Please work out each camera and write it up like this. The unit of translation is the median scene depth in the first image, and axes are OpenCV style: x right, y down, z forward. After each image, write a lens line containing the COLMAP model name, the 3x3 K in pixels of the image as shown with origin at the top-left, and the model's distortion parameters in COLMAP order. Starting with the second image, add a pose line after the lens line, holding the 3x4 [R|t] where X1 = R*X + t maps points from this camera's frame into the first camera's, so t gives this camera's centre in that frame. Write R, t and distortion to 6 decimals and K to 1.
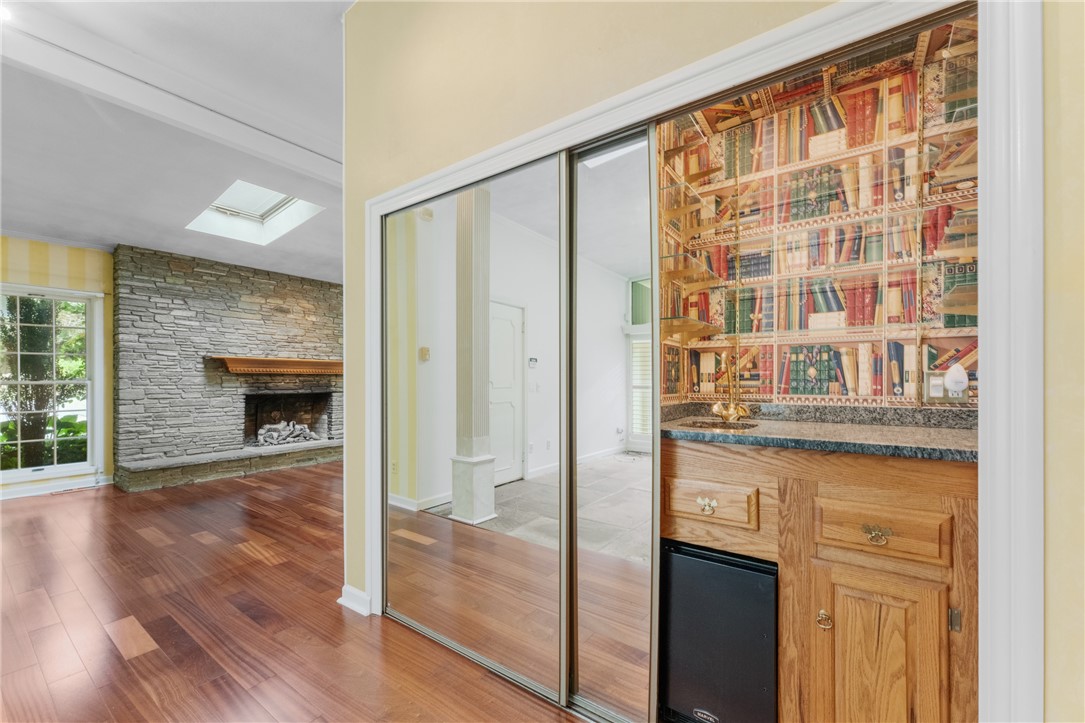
lens RADIAL K [[431.1, 0, 533.8], [0, 431.1, 378.2], [0, 0, 1]] dist [0.000227, -0.000156]
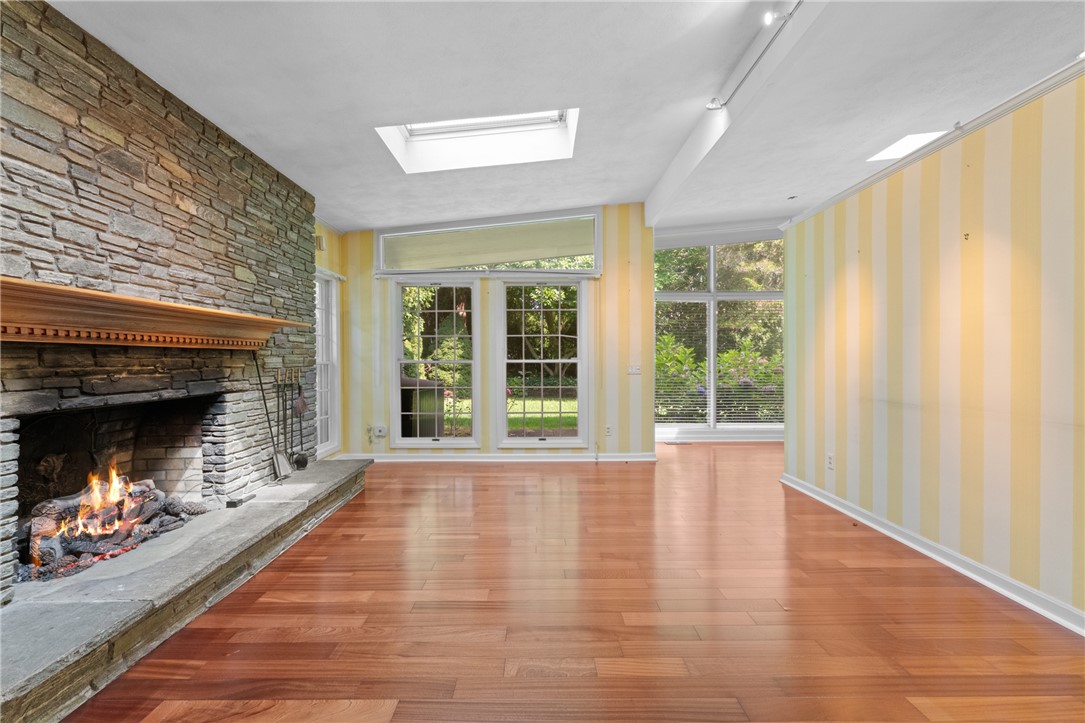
lens RADIAL K [[455.9, 0, 541.9], [0, 455.9, 361.8], [0, 0, 1]] dist [-0.000732, 0.000103]
pose [[0.803054, -0.005295, 0.595883, -0.555690], [-0.000260, 0.999957, 0.009236, -0.001838], [-0.595907, -0.007573, 0.803018, 0.525955]]
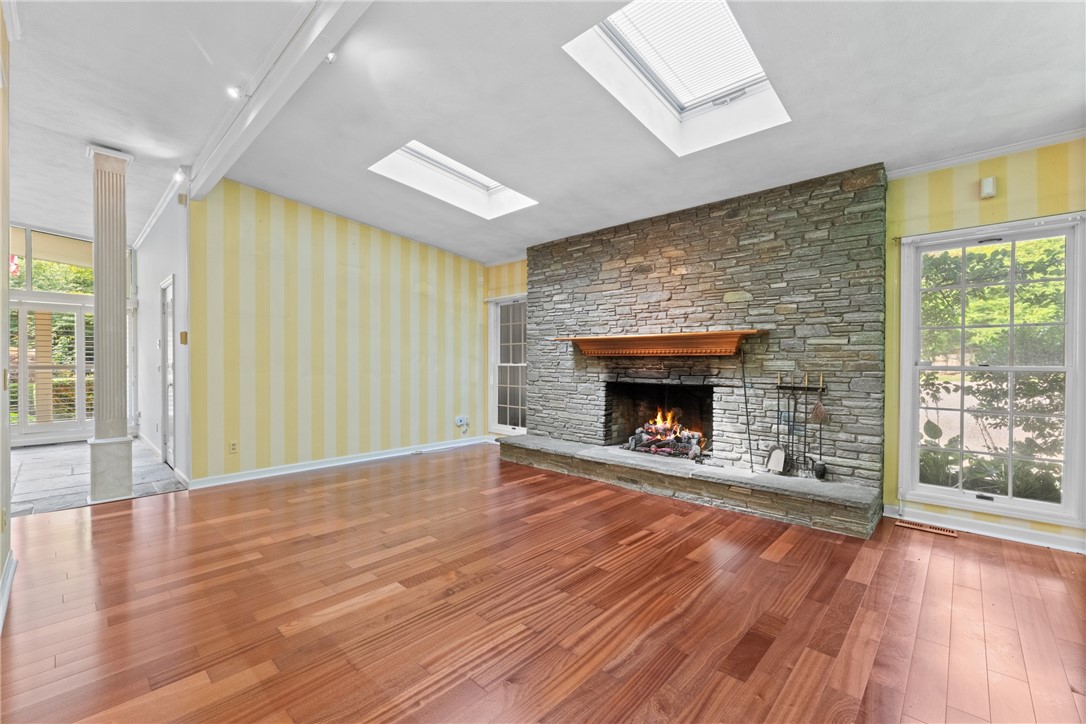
lens RADIAL K [[456.3, 0, 545.8], [0, 456.3, 361.8], [0, 0, 1]] dist [-0.000732, 0.000103]
pose [[-0.114712, 0.004008, -0.993391, 0.217580], [0.002532, 0.999990, 0.003742, -0.004201], [0.993396, -0.002086, -0.114721, 0.966162]]
